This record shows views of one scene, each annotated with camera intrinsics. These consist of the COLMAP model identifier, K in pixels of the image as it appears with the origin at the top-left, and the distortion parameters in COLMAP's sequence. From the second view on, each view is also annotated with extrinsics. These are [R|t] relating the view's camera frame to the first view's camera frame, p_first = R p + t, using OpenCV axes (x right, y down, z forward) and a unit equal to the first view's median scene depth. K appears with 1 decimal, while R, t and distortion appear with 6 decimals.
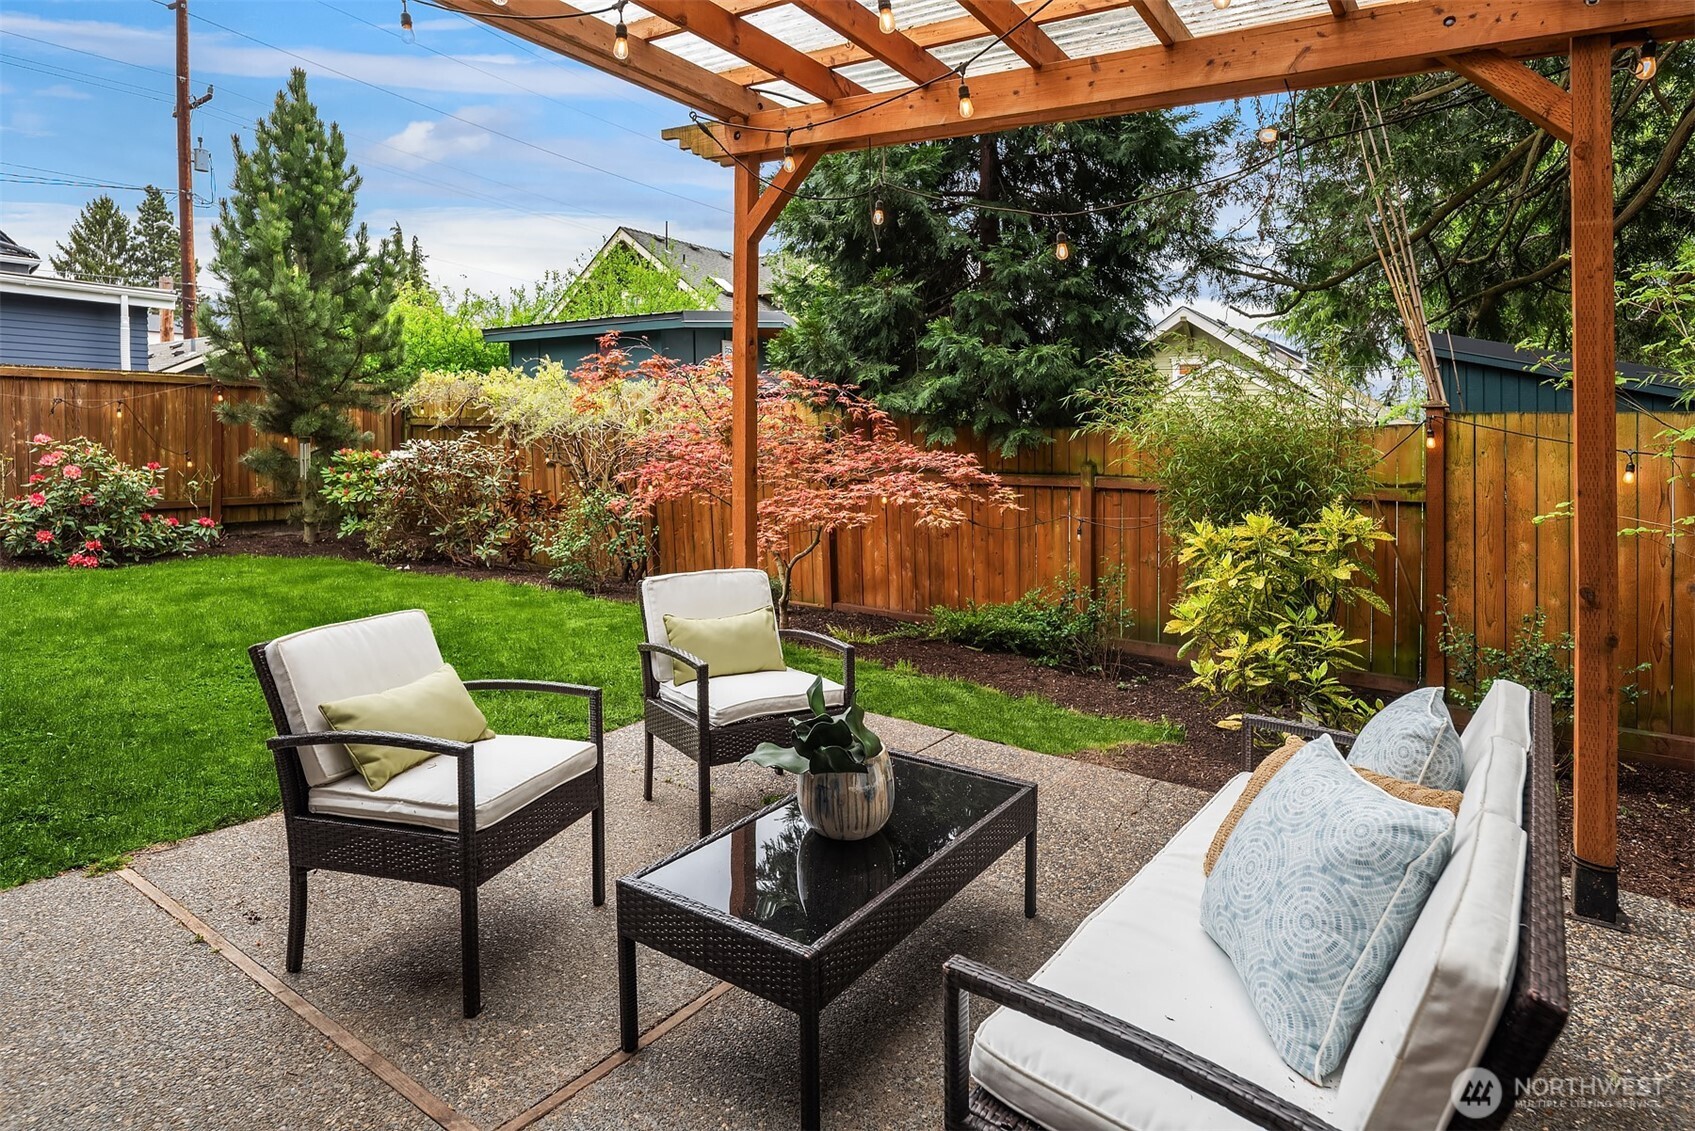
lens RADIAL K [[933.6, 0, 852.9], [0, 933.6, 452.7], [0, 0, 1]] dist [-0.005262, 0.001539]
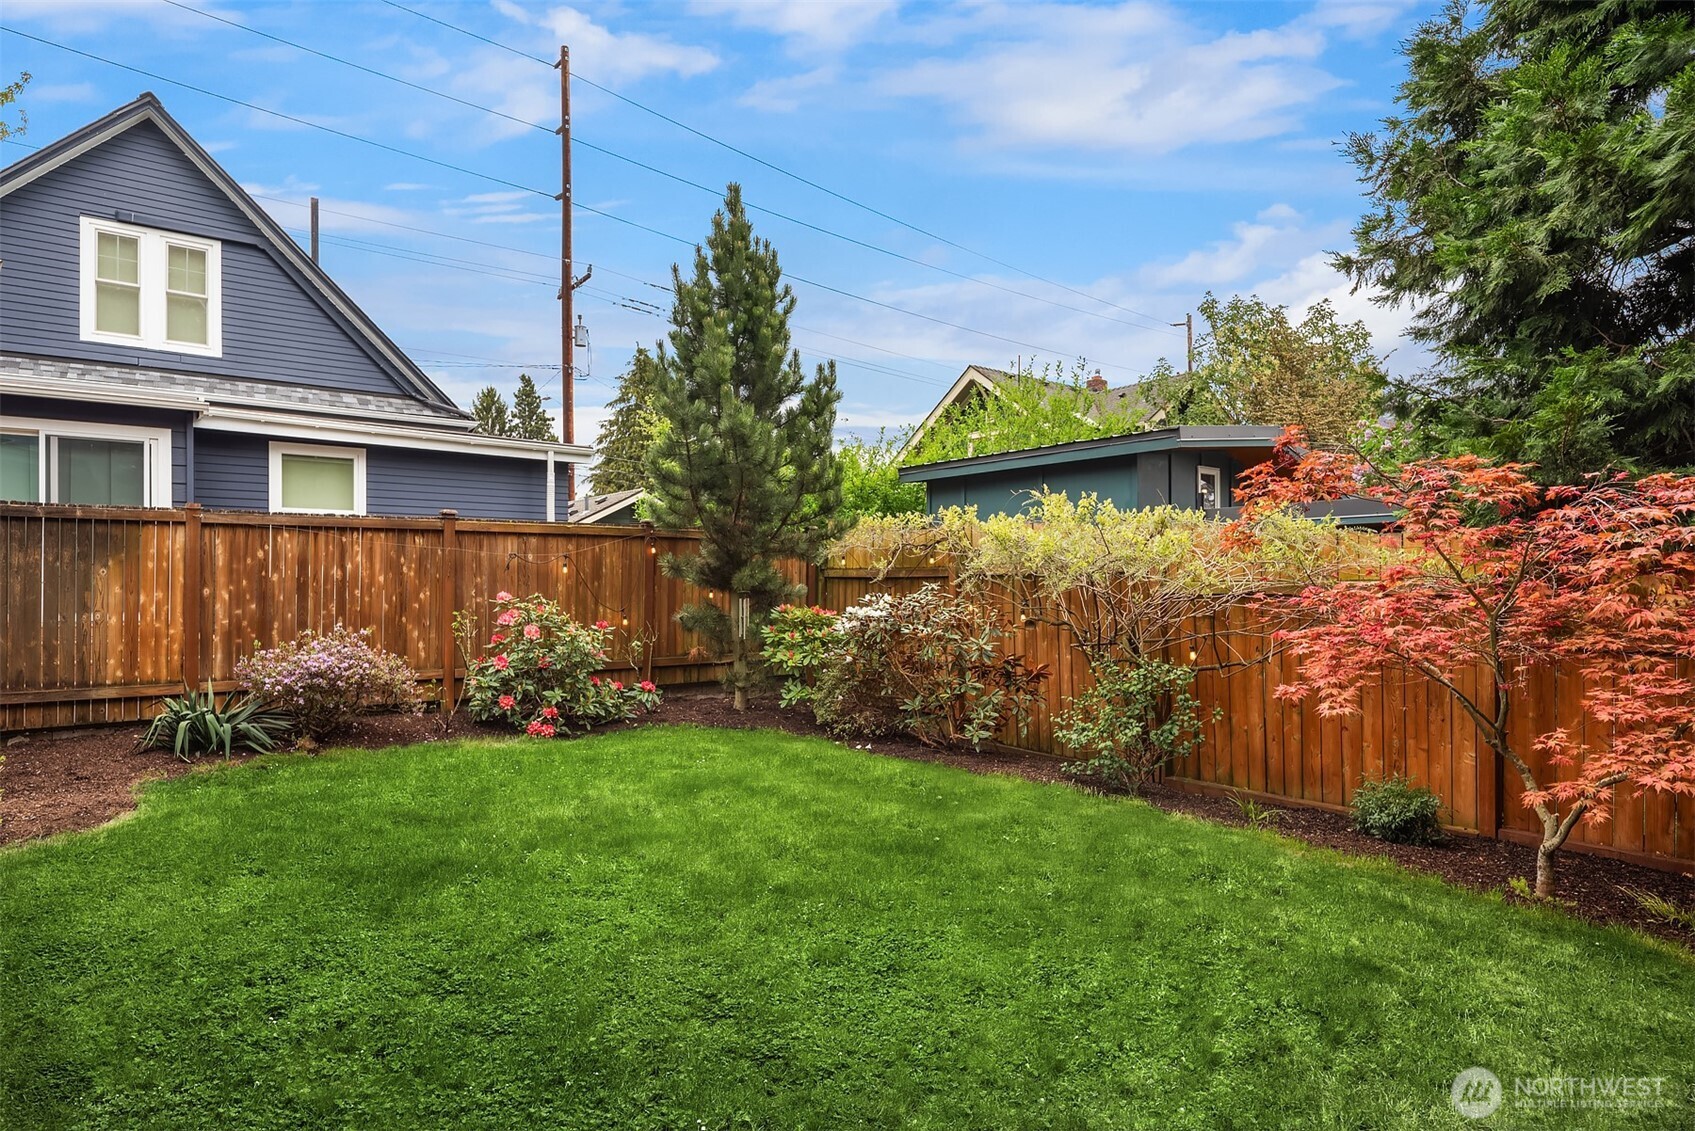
lens RADIAL K [[933.6, 0, 848.8], [0, 933.6, 577.7], [0, 0, 1]] dist [-0.005262, 0.001539]
pose [[0.954707, -0.015183, -0.297159, -0.231227], [0.007119, 0.999577, -0.028202, -0.004121], [0.297462, 0.024809, 0.954411, 0.184997]]
